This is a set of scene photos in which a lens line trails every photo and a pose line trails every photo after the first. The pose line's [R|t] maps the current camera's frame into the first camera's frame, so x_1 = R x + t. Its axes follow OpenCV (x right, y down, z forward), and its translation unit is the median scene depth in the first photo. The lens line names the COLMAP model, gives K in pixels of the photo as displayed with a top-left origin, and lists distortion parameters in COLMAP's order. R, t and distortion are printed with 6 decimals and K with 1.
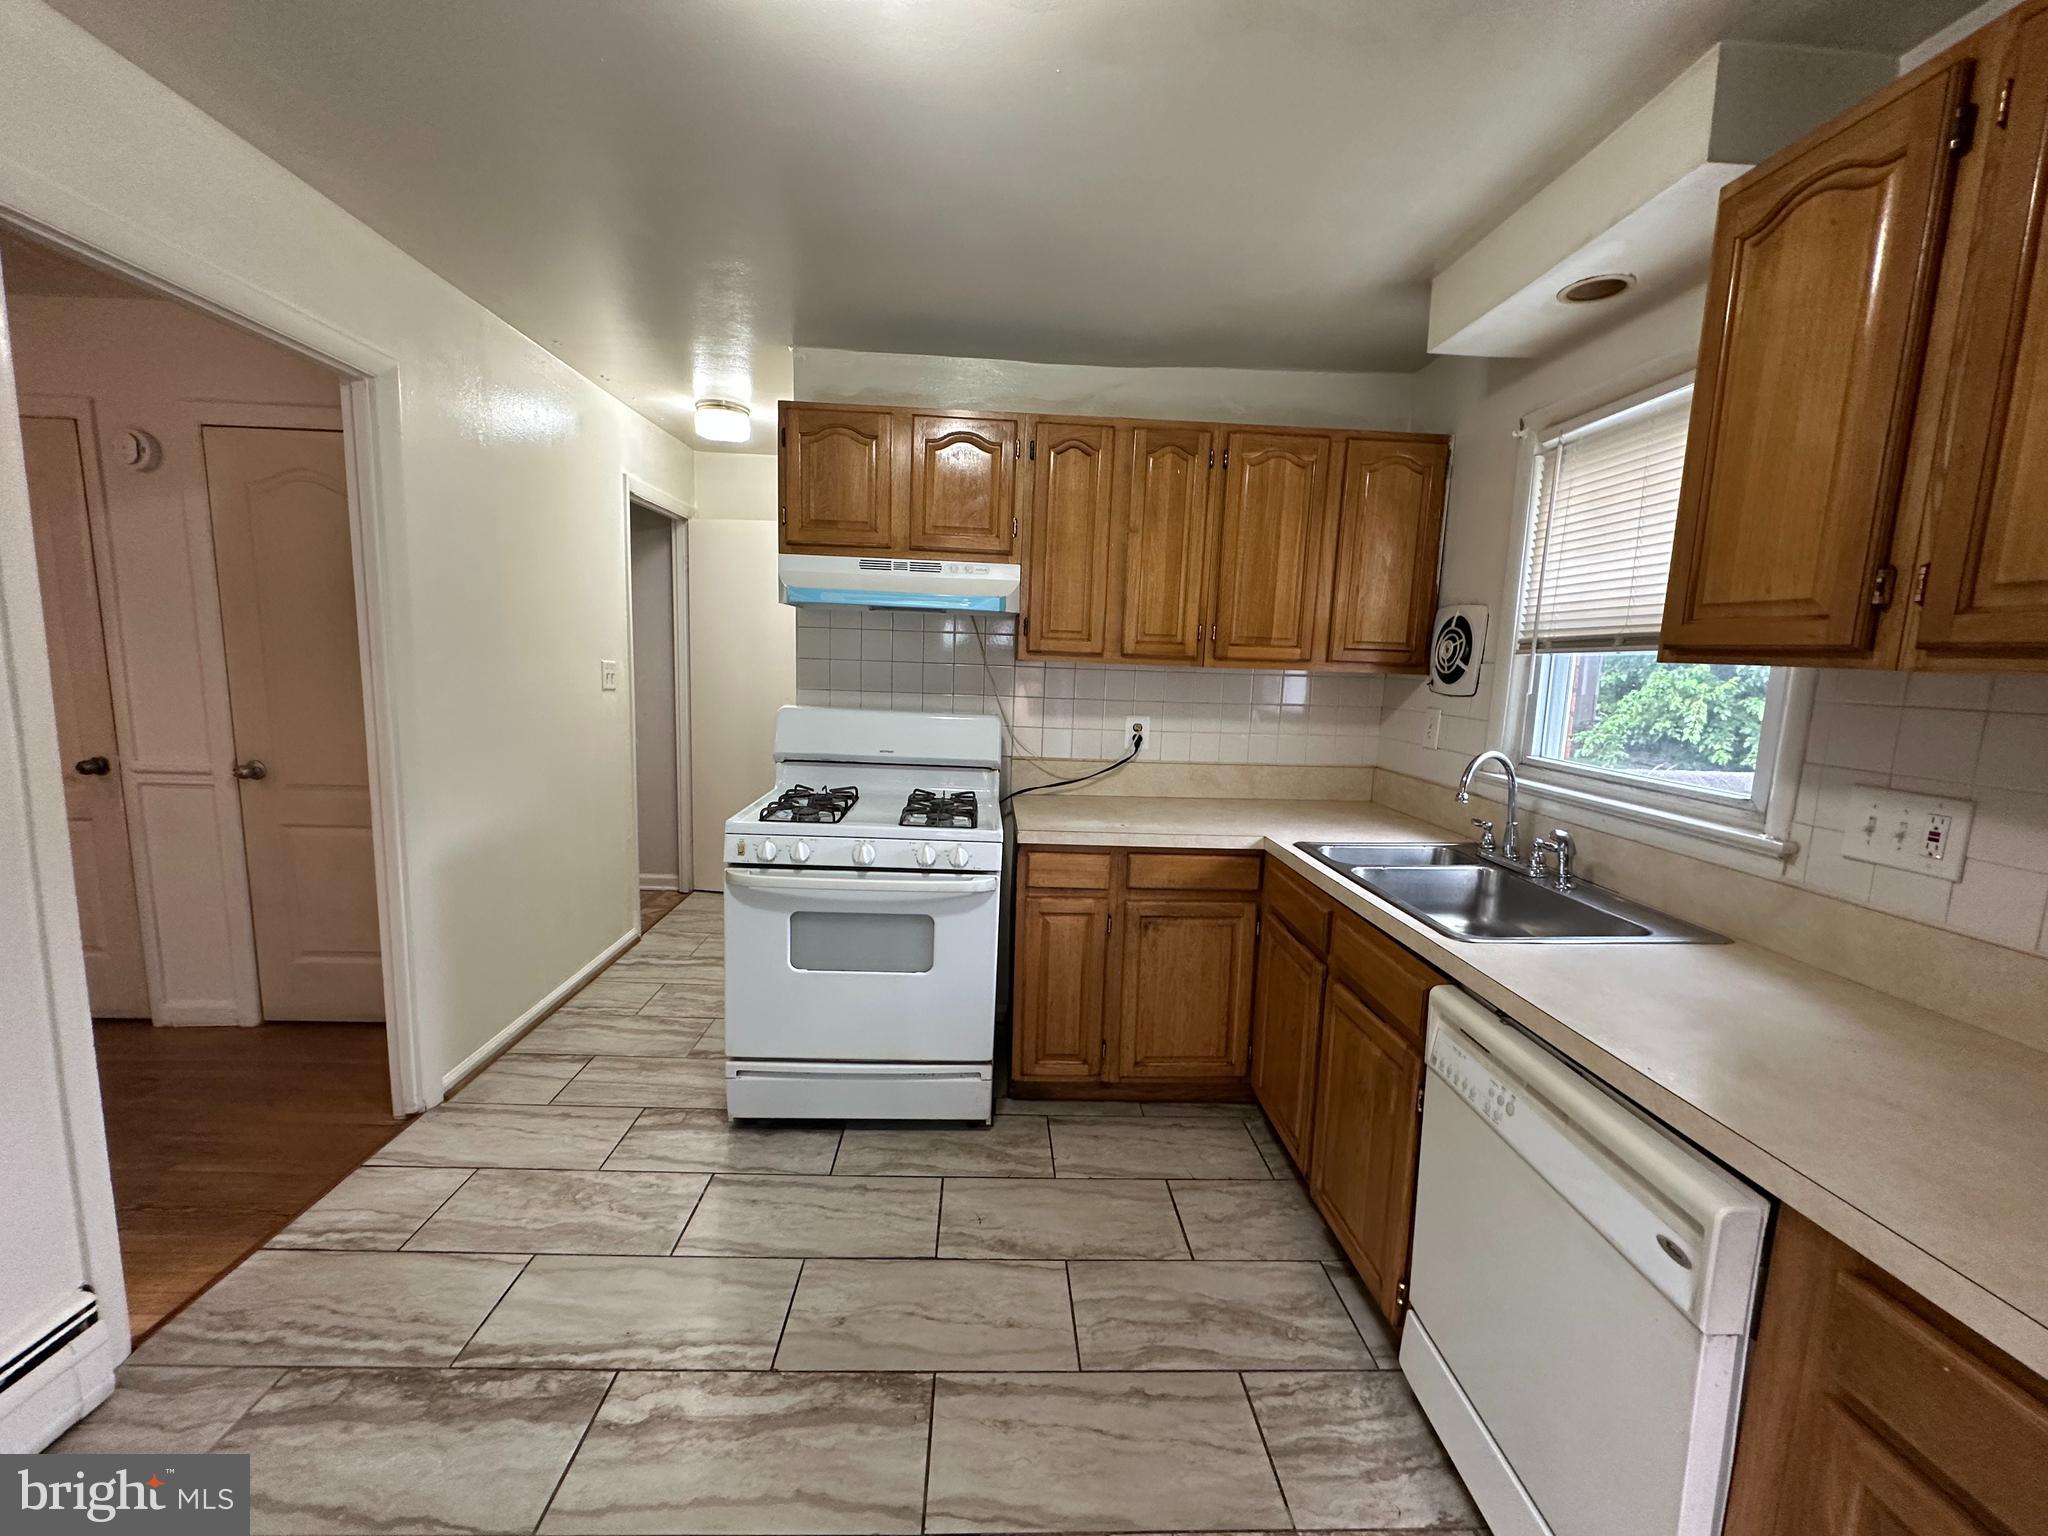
lens RADIAL K [[816.2, 0, 1022.1], [0, 816.2, 768.5], [0, 0, 1]] dist [-0.003910, 0.001183]
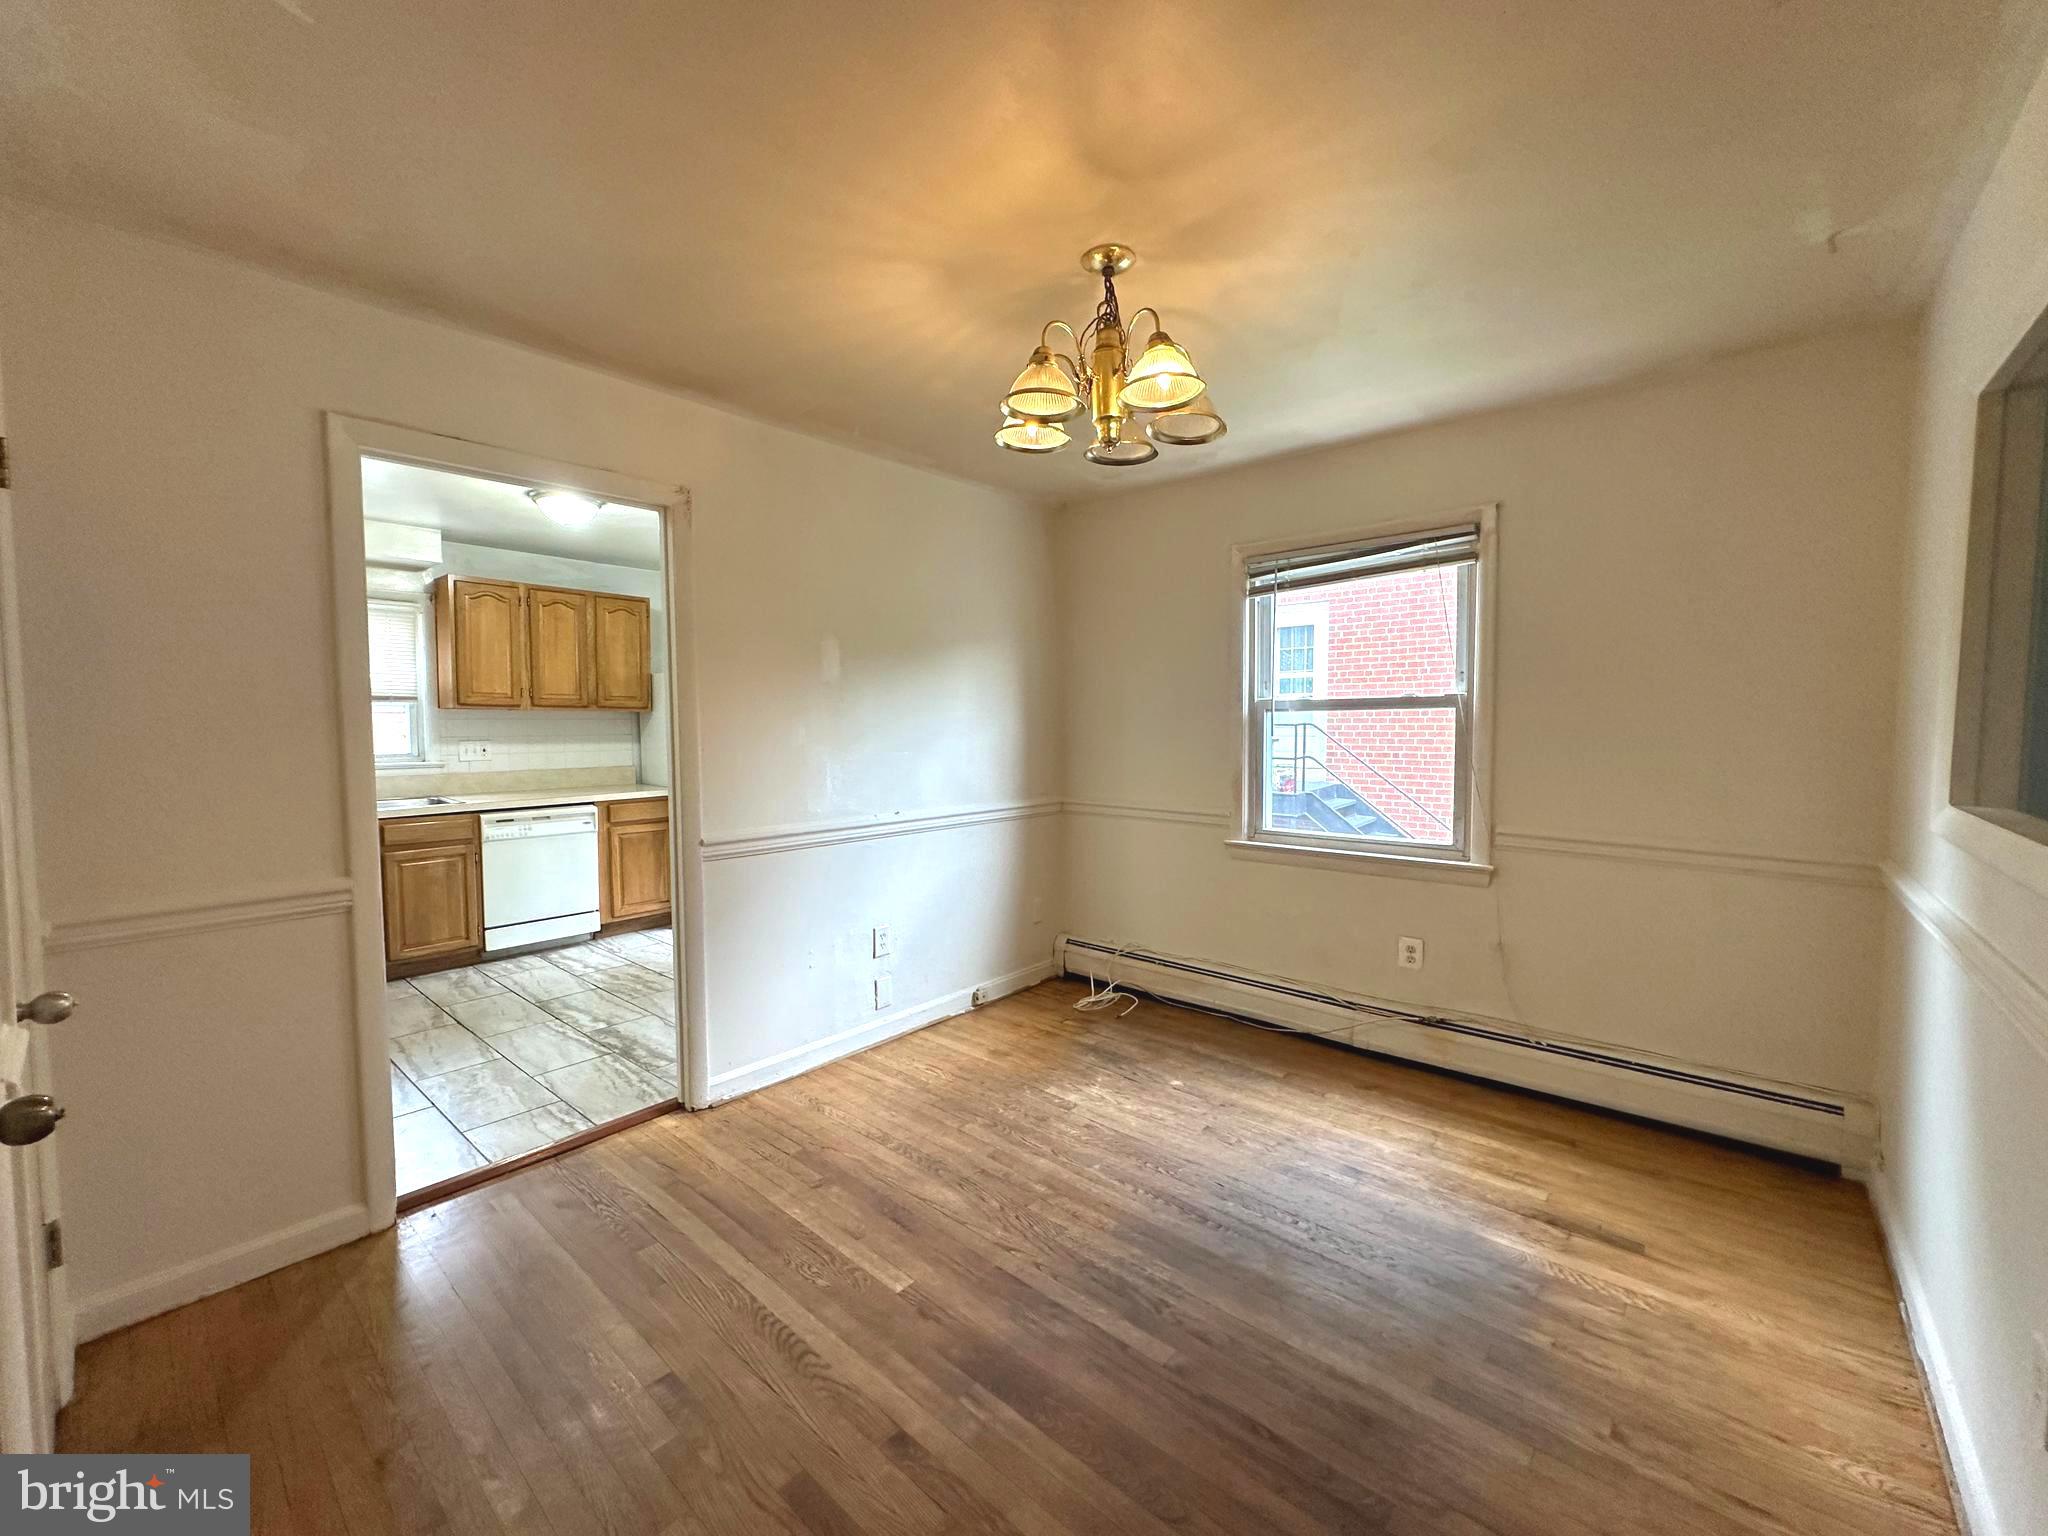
lens RADIAL K [[816.2, 0, 1023.2], [0, 816.2, 768.9], [0, 0, 1]] dist [-0.003910, 0.001183]
pose [[-0.724649, -0.072099, 0.685336, -2.256990], [0.073428, 0.980771, 0.180820, -0.225879], [-0.685195, 0.181354, -0.705420, 1.284633]]
